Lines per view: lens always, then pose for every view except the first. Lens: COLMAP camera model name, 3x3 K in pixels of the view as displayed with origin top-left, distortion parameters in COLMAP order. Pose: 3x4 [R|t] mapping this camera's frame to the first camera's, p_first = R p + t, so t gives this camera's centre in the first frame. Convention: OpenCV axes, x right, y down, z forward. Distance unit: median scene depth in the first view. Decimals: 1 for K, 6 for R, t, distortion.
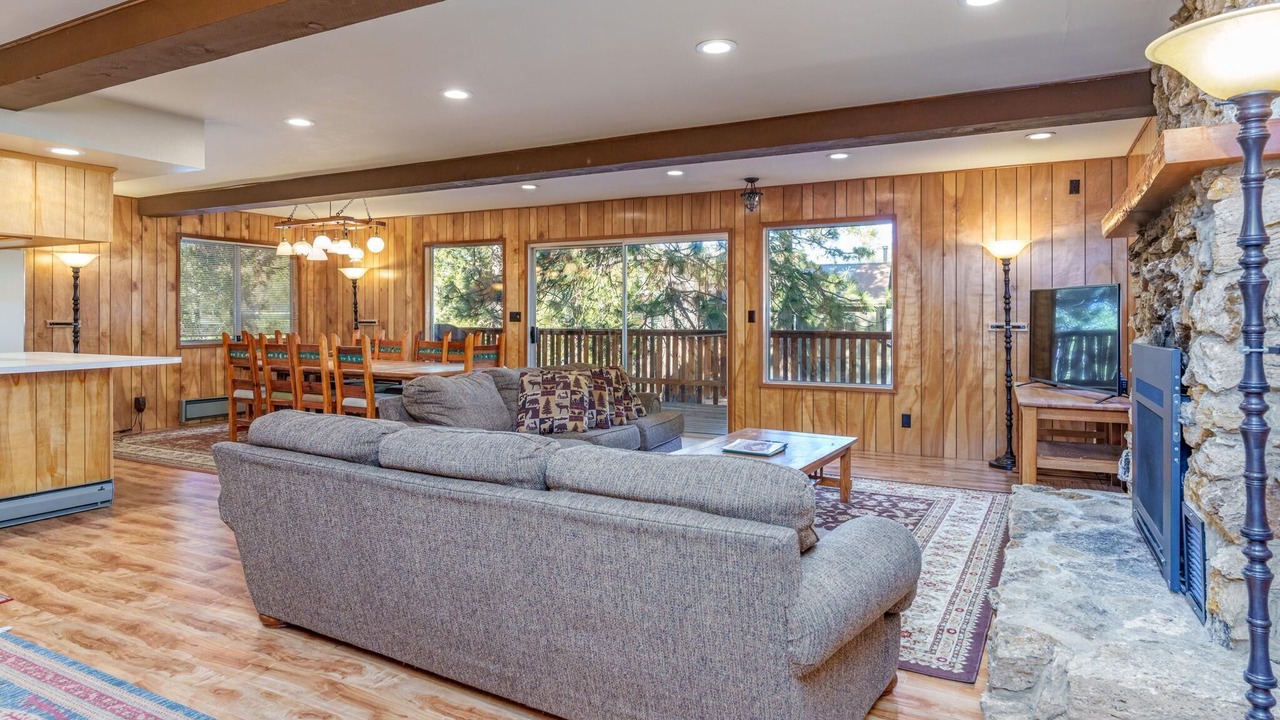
lens RADIAL K [[765.7, 0, 638.2], [0, 765.7, 309.7], [0, 0, 1]] dist [-0.000535, -0.000439]
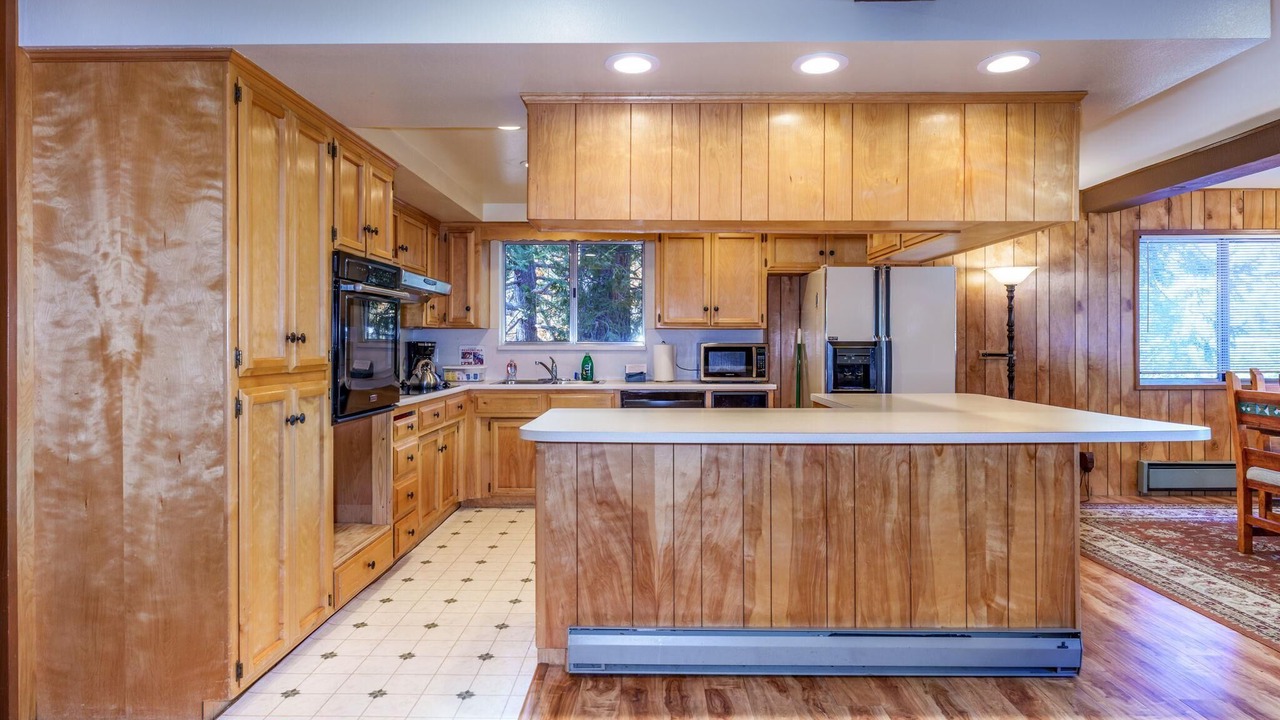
lens RADIAL K [[744.7, 0, 644.1], [0, 744.7, 358.4], [0, 0, 1]] dist [0.000016, -0.000728]
pose [[0.471520, 0.014083, -0.881743, -0.216201], [0.011498, 0.999689, 0.022115, 0.000101], [0.881781, -0.020566, 0.471211, 0.278312]]
